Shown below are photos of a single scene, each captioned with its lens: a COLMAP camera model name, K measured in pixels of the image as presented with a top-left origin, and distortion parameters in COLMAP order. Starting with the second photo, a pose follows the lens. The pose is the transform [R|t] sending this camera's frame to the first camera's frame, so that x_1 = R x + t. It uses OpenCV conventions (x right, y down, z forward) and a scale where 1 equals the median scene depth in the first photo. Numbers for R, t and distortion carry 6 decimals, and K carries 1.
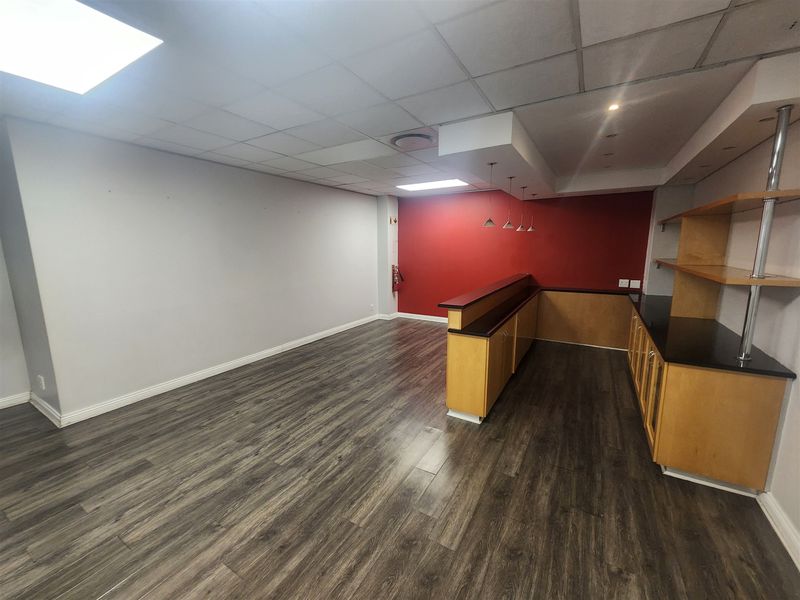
lens RADIAL K [[326.9, 0, 398.5], [0, 326.9, 300.1], [0, 0, 1]] dist [0.000177, -0.000105]
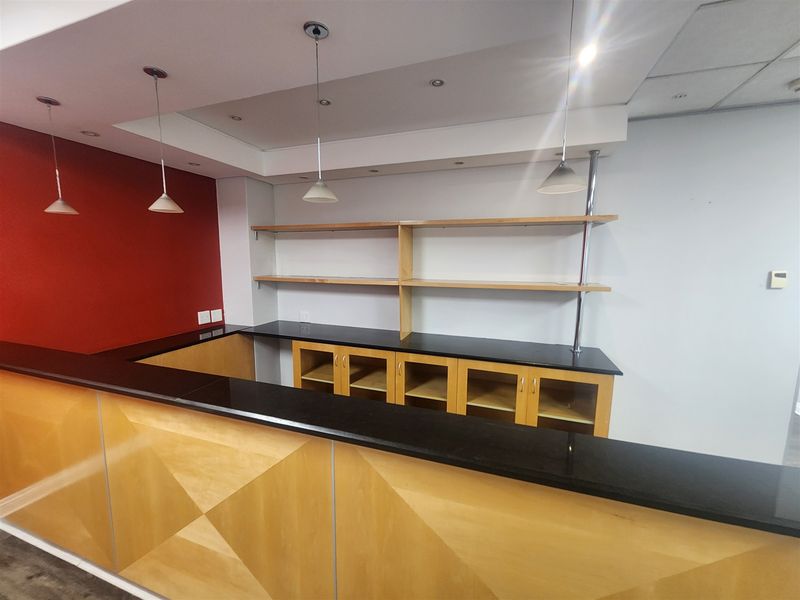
lens RADIAL K [[326.9, 0, 398.5], [0, 326.9, 300.1], [0, 0, 1]] dist [0.000177, -0.000105]
pose [[-0.200751, -0.121823, 0.972038, 0.019847], [0.152925, 0.976177, 0.153924, -0.275803], [-0.967633, 0.179549, -0.177339, 1.670128]]
